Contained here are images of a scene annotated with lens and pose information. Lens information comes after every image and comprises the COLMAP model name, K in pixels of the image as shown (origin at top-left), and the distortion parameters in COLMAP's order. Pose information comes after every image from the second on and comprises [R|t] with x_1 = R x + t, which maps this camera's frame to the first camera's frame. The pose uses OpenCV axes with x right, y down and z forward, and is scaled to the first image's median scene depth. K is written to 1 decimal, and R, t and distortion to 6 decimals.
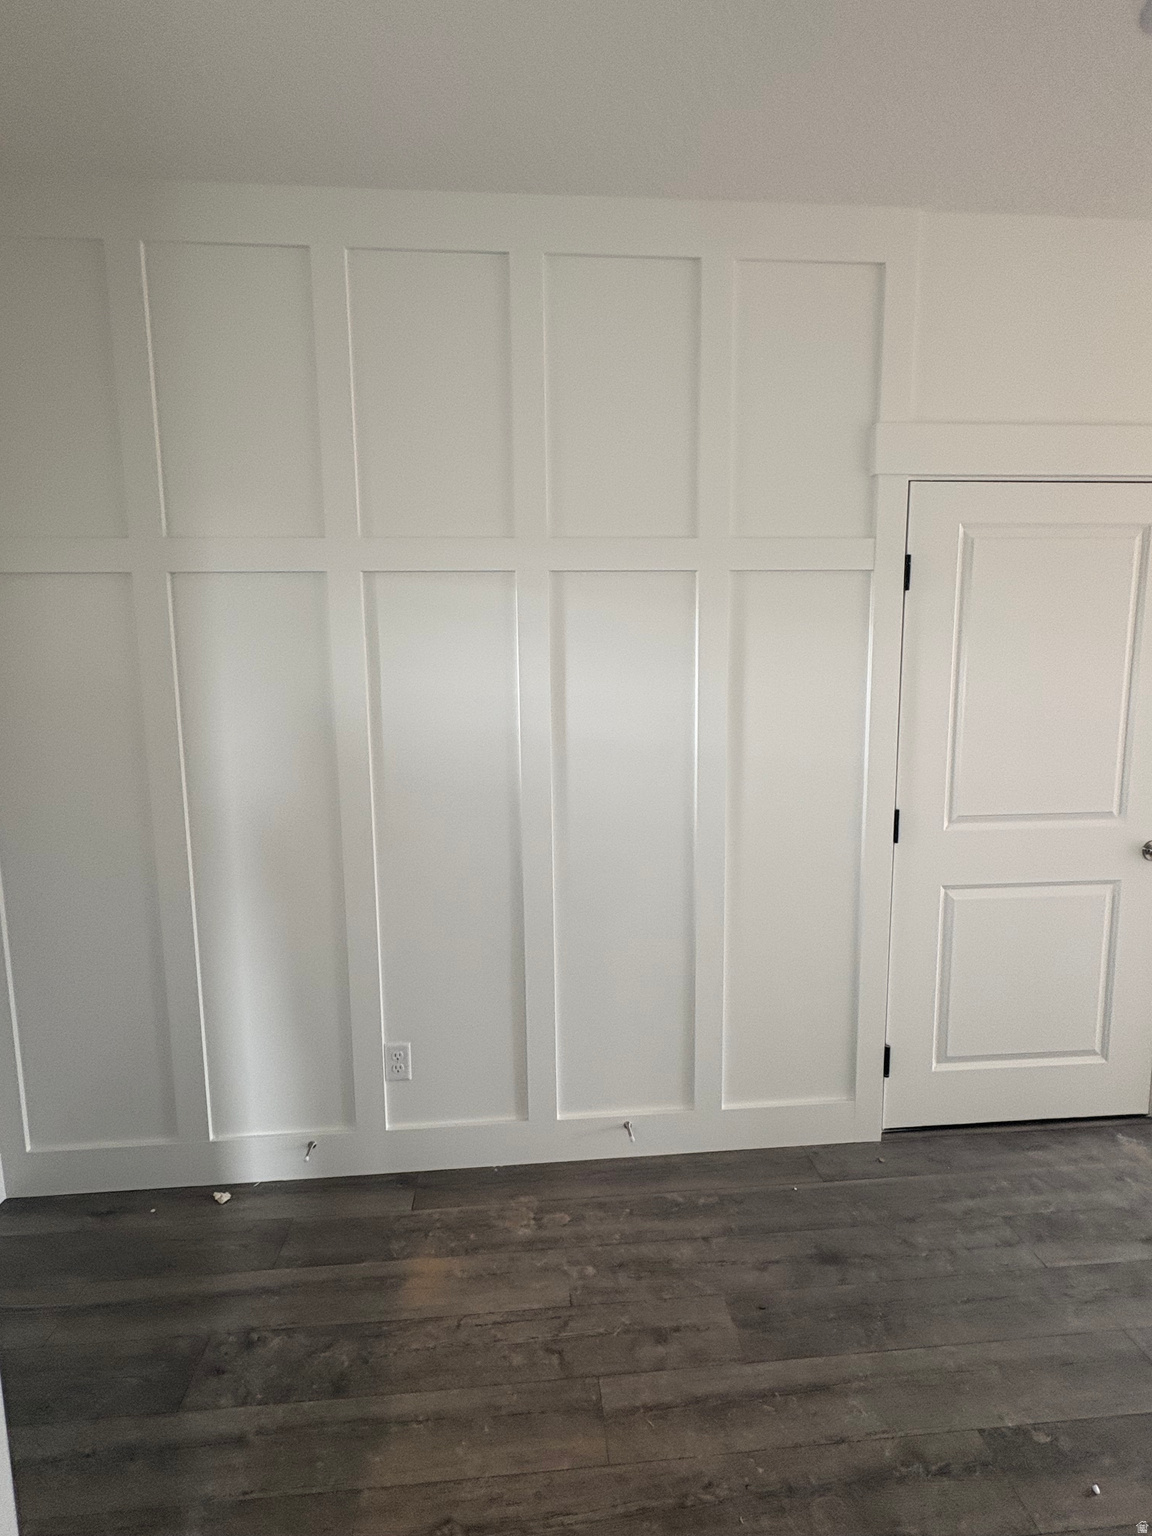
lens RADIAL K [[785.4, 0, 576.0], [0, 785.4, 768.0], [0, 0, 1]] dist [0.002232, -0.000175]
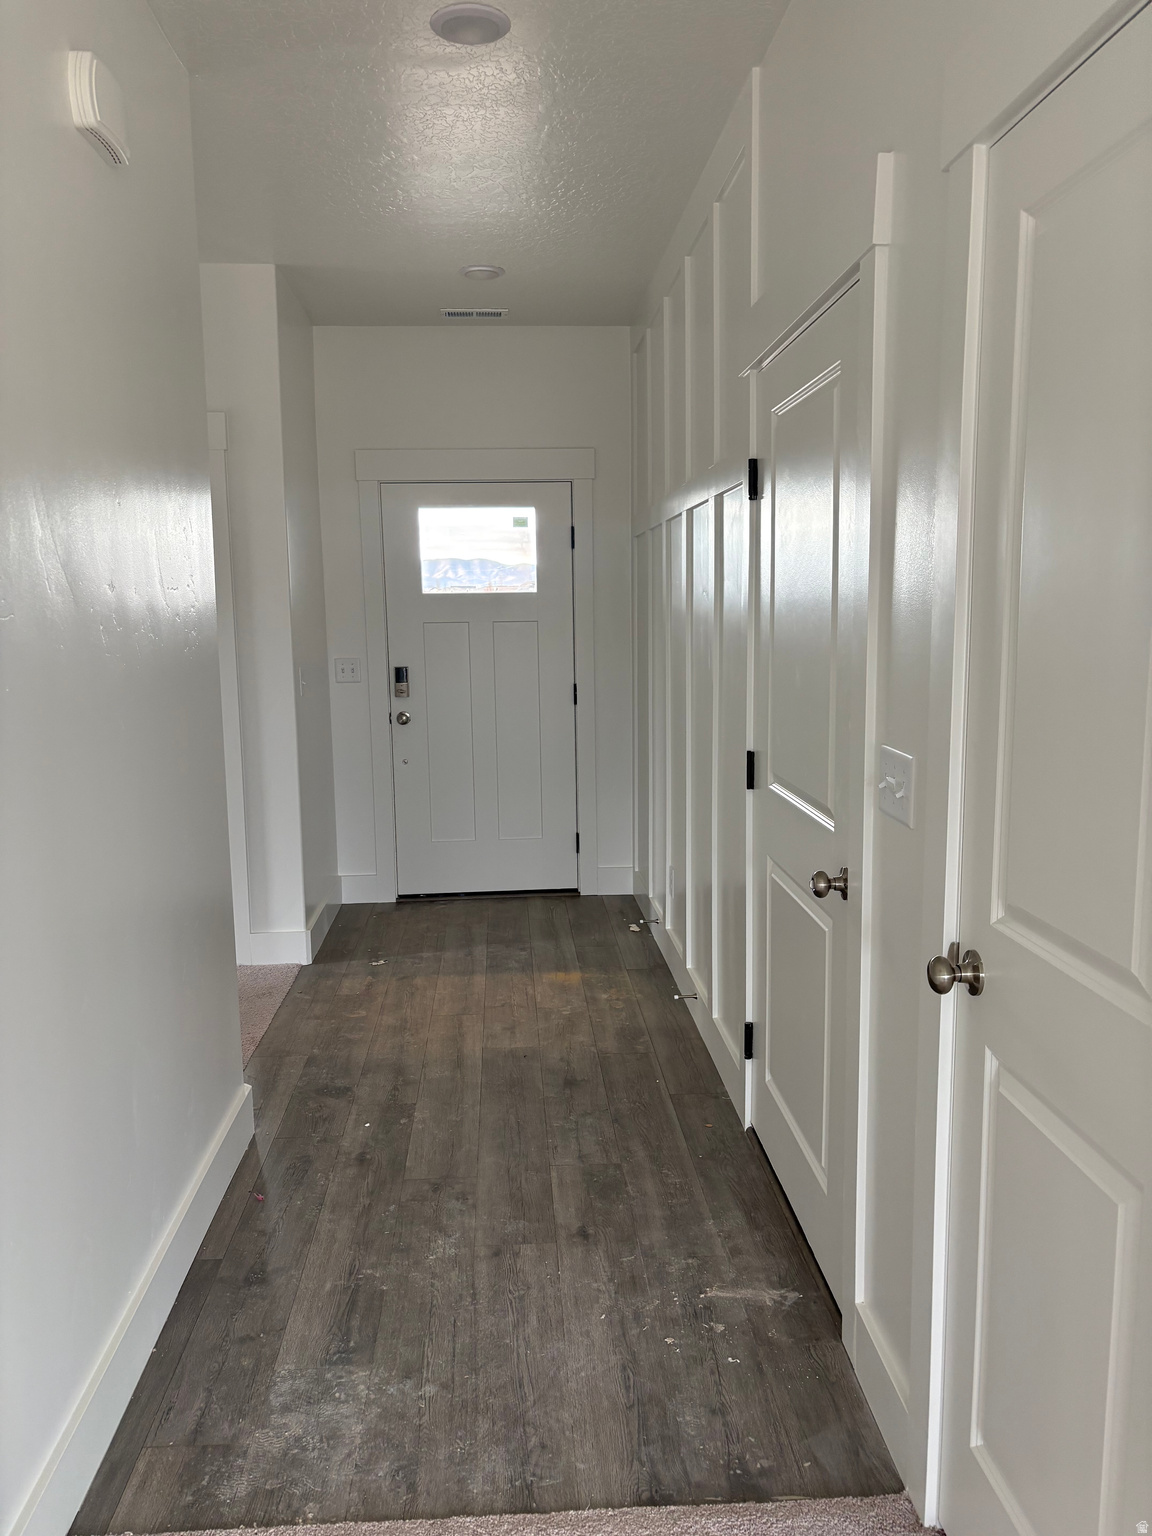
lens RADIAL K [[1148.6, 0, 576.0], [0, 1148.6, 768.0], [0, 0, 1]] dist [-0.002257, -0.001344]
pose [[-0.022998, 0.151409, -0.988204, 2.031652], [-0.119230, 0.980995, 0.153080, -0.122569], [0.992600, 0.121344, -0.004508, 0.978175]]
